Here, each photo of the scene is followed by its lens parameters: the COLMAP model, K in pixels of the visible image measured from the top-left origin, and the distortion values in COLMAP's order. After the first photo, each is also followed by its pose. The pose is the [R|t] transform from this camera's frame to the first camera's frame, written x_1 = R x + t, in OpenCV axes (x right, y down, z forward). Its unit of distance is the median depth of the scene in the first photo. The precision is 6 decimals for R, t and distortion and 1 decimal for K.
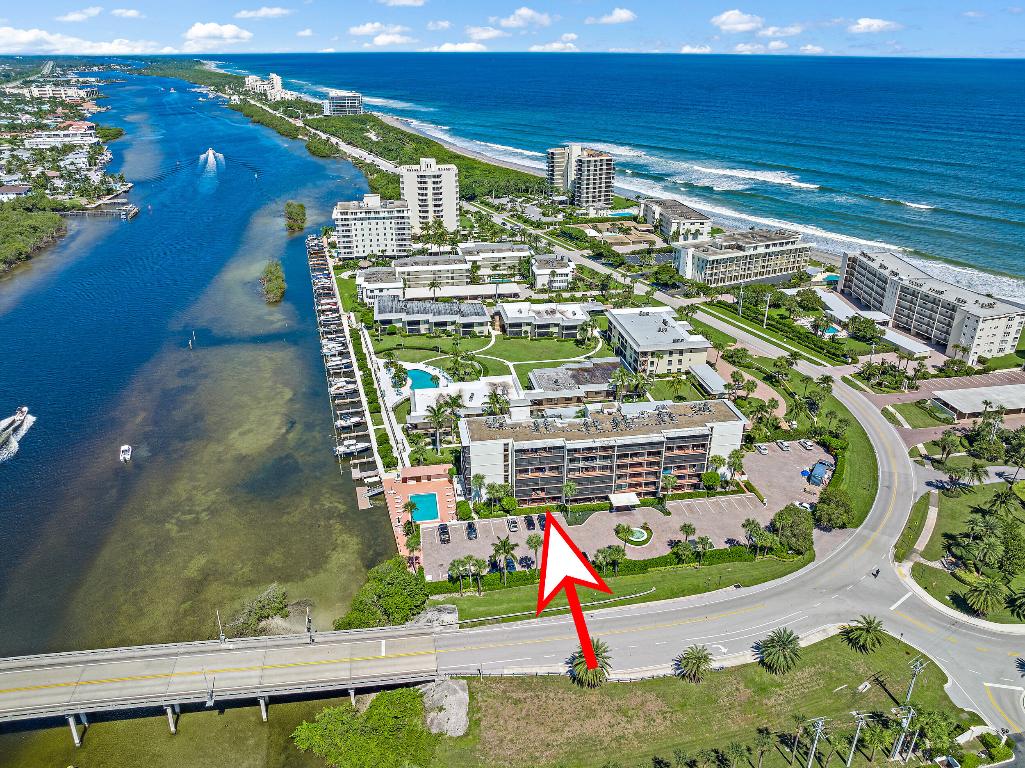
lens RADIAL K [[729.7, 0, 514.2], [0, 729.7, 388.6], [0, 0, 1]] dist [-0.042620, 0.007571]
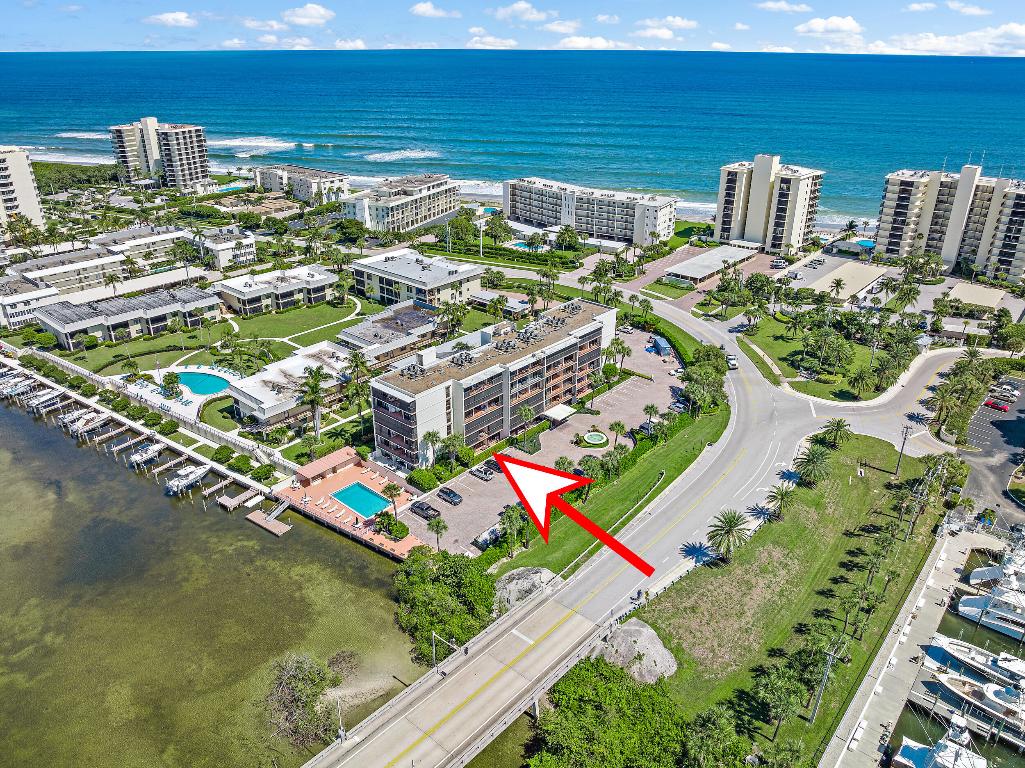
lens RADIAL K [[729.7, 0, 516.1], [0, 729.7, 383.8], [0, 0, 1]] dist [-0.042620, 0.007571]
pose [[0.772377, -0.266913, 0.576360, -0.331797], [0.267180, 0.959764, 0.086421, 0.015332], [-0.576237, 0.087242, 0.812613, 0.202794]]
